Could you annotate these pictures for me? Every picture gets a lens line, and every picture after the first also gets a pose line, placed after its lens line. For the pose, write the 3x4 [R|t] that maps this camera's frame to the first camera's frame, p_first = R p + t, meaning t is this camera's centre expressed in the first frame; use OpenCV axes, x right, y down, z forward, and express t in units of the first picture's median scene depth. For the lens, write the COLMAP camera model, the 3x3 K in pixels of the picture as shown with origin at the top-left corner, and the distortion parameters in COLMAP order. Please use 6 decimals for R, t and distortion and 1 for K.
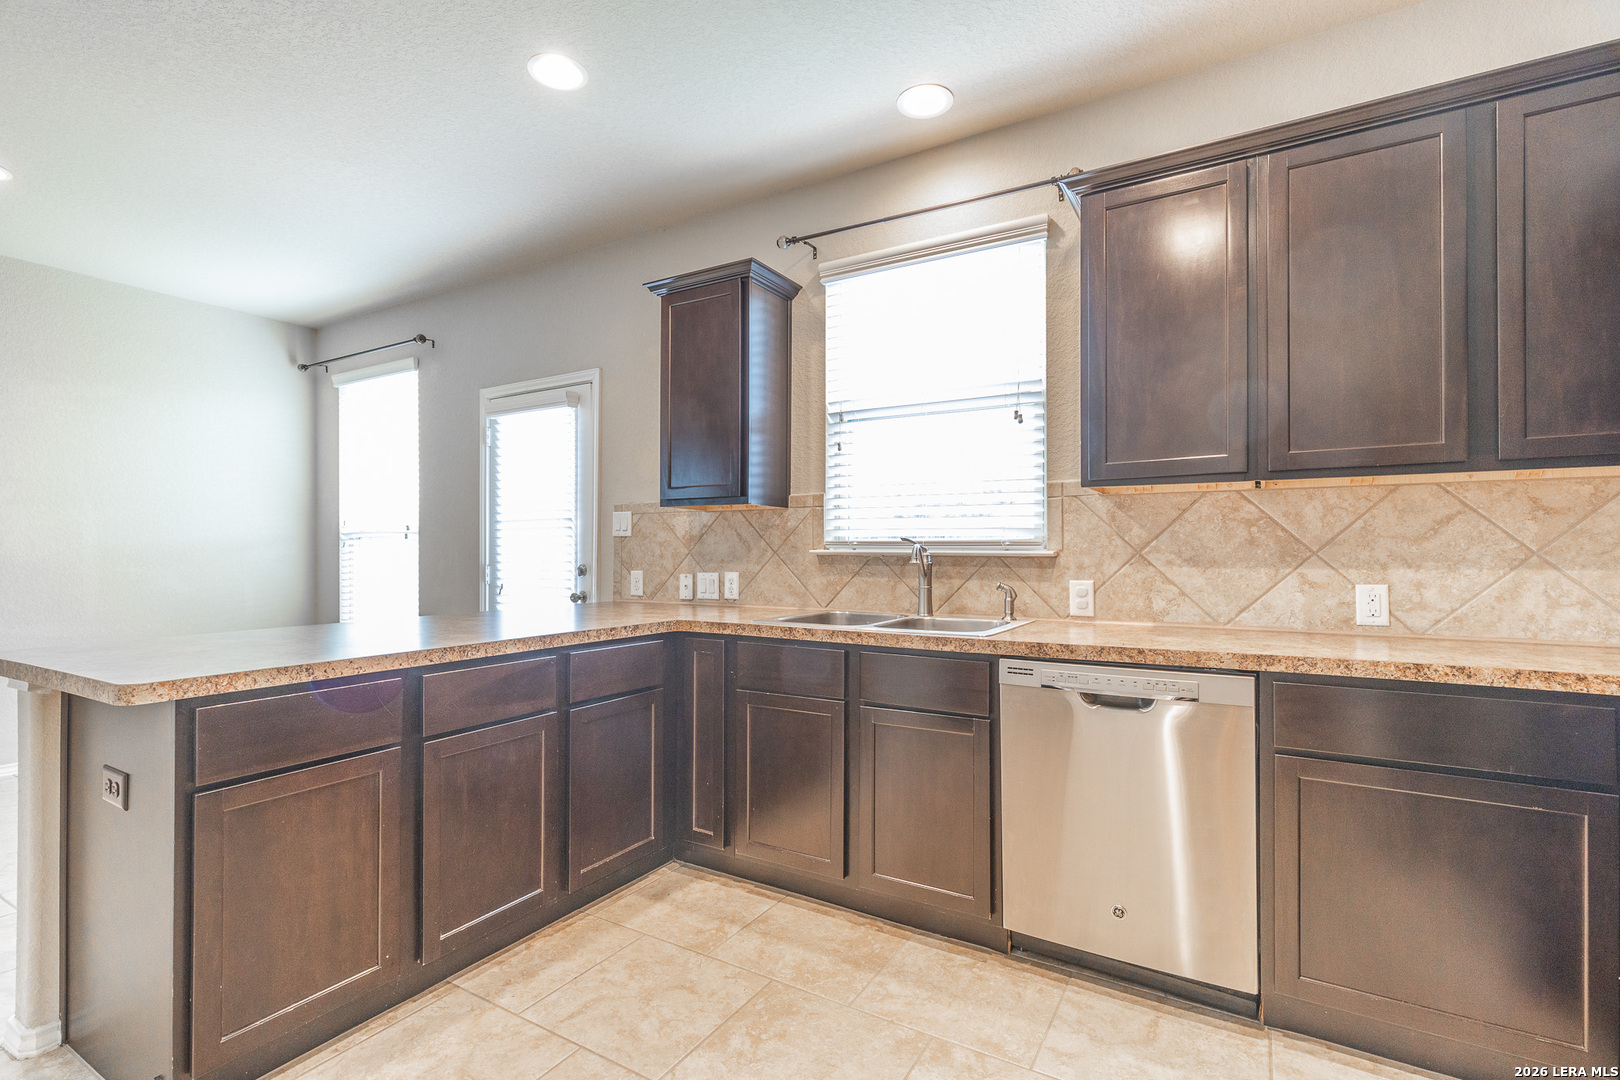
lens RADIAL K [[740.8, 0, 811.9], [0, 740.8, 549.7], [0, 0, 1]] dist [0.005140, 0.000122]
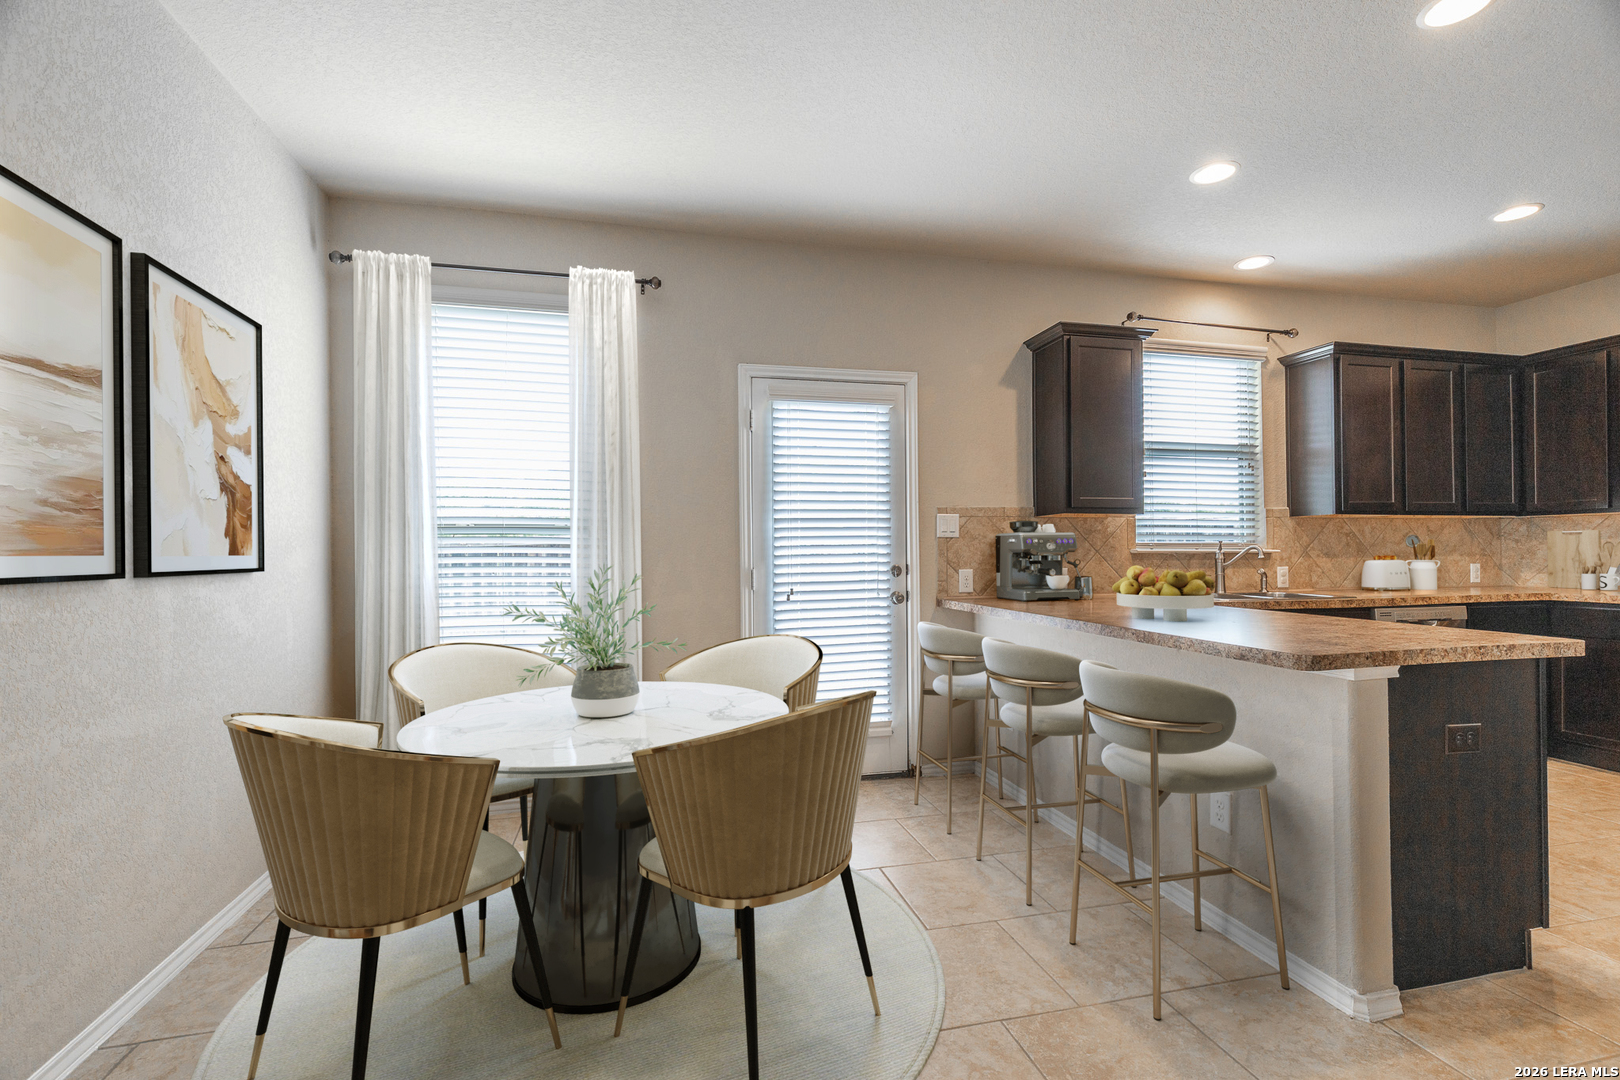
lens RADIAL K [[740.8, 0, 817.4], [0, 740.8, 548.3], [0, 0, 1]] dist [0.005140, 0.000122]
pose [[0.711992, -0.001625, 0.702186, -1.254713], [0.003148, 0.999995, -0.000878, -0.002087], [-0.702181, 0.002836, 0.711993, 0.418601]]
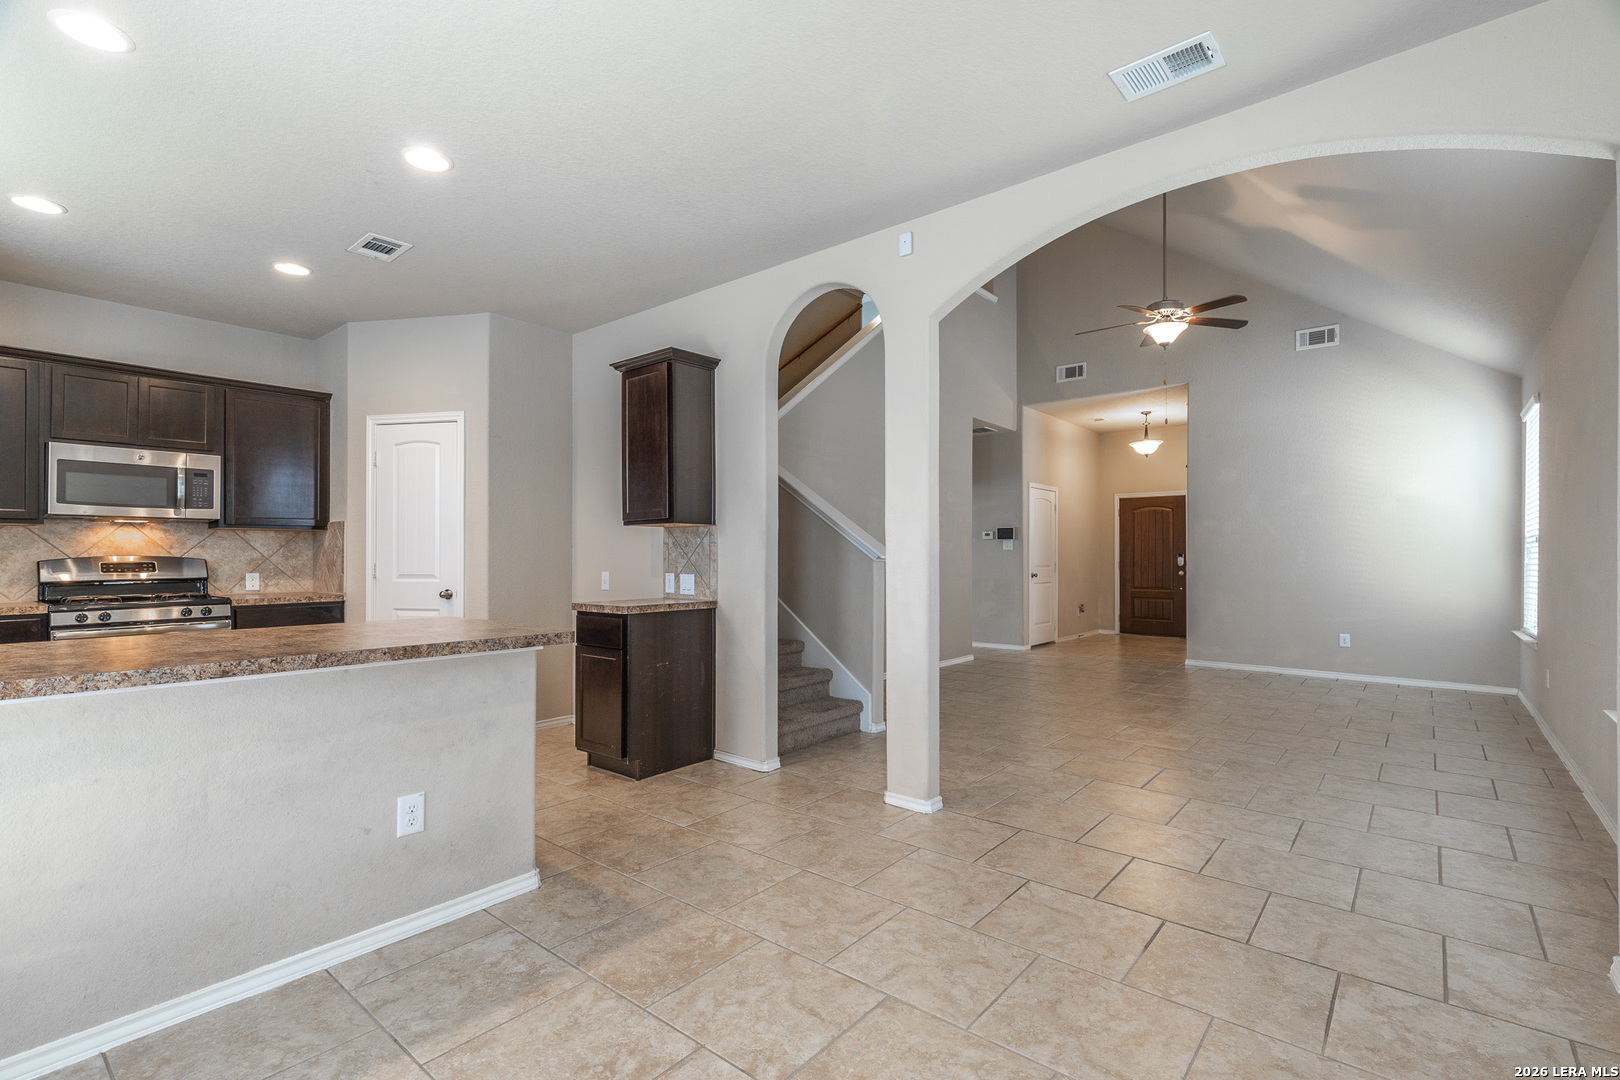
lens RADIAL K [[740.8, 0, 809.7], [0, 740.8, 548.3], [0, 0, 1]] dist [0.005140, 0.000122]
pose [[-0.986176, 0.004264, 0.165645, -0.989808], [0.001835, 0.999889, -0.014815, 0.002105], [-0.165689, -0.014306, -0.986074, 1.284497]]
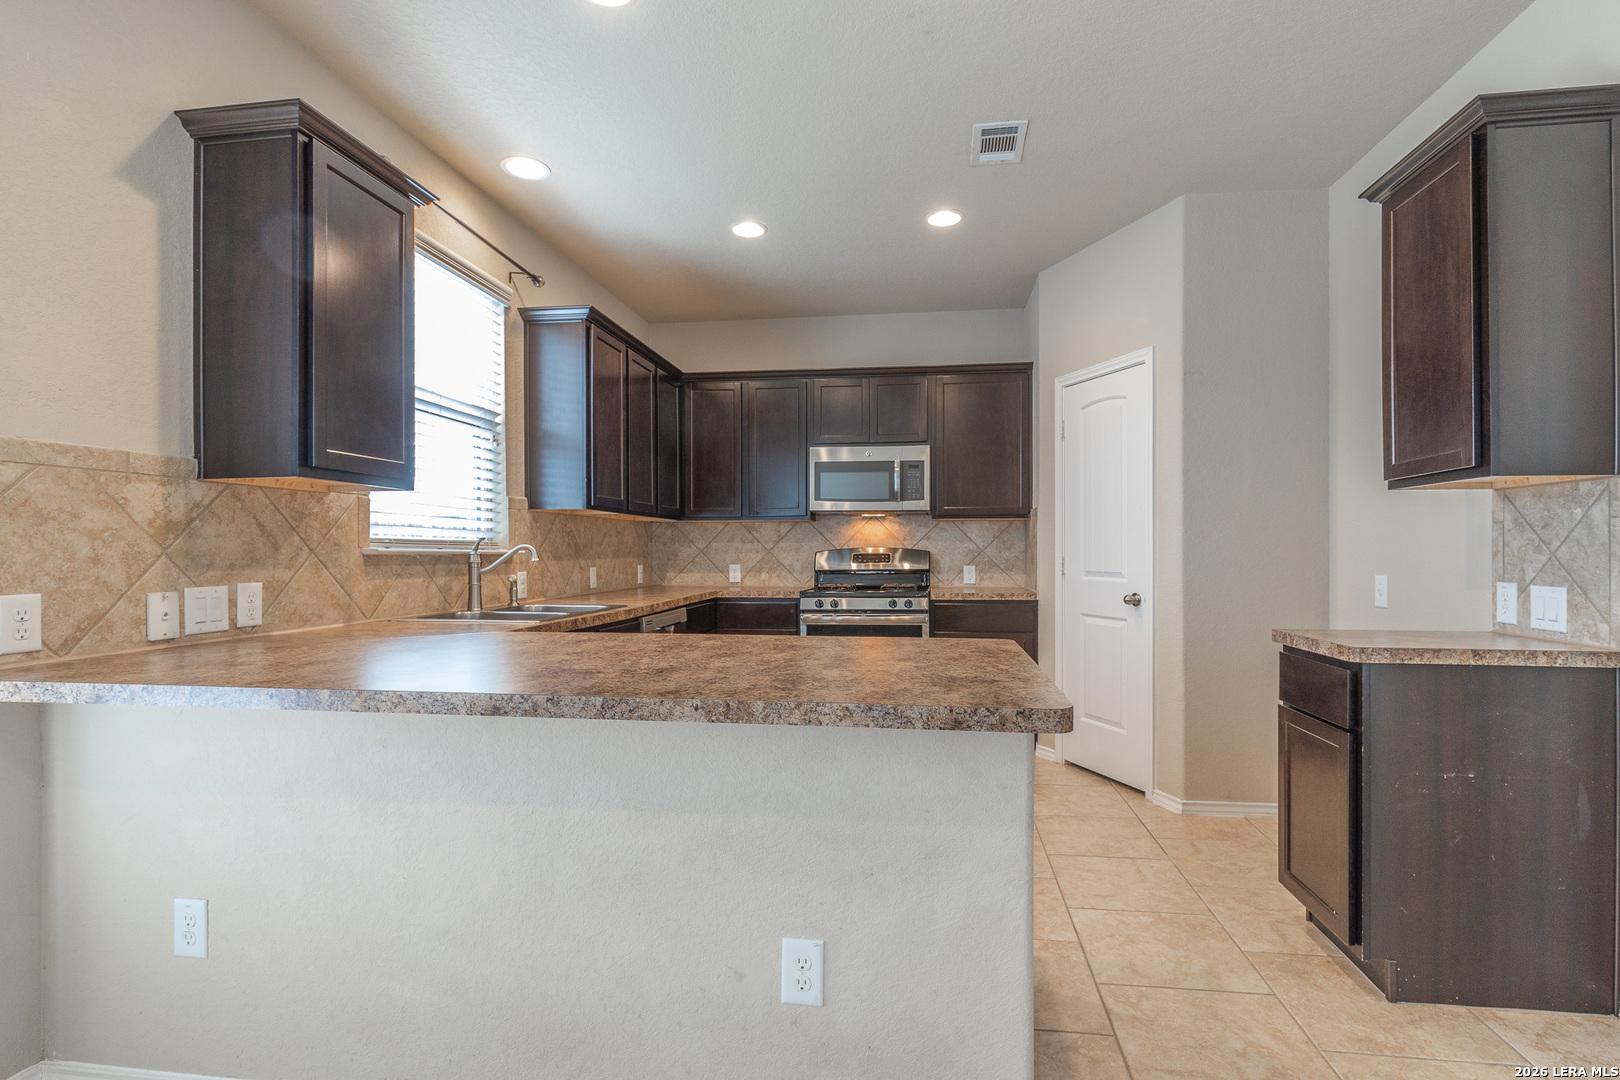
lens RADIAL K [[782.8, 0, 833.9], [0, 782.8, 547.8], [0, 0, 1]] dist [0.002858, -0.001466]
pose [[-0.390284, 0.002764, 0.920690, -0.921598], [-0.003821, 0.999982, -0.004622, 0.001498], [-0.920686, -0.005322, -0.390267, 0.809642]]
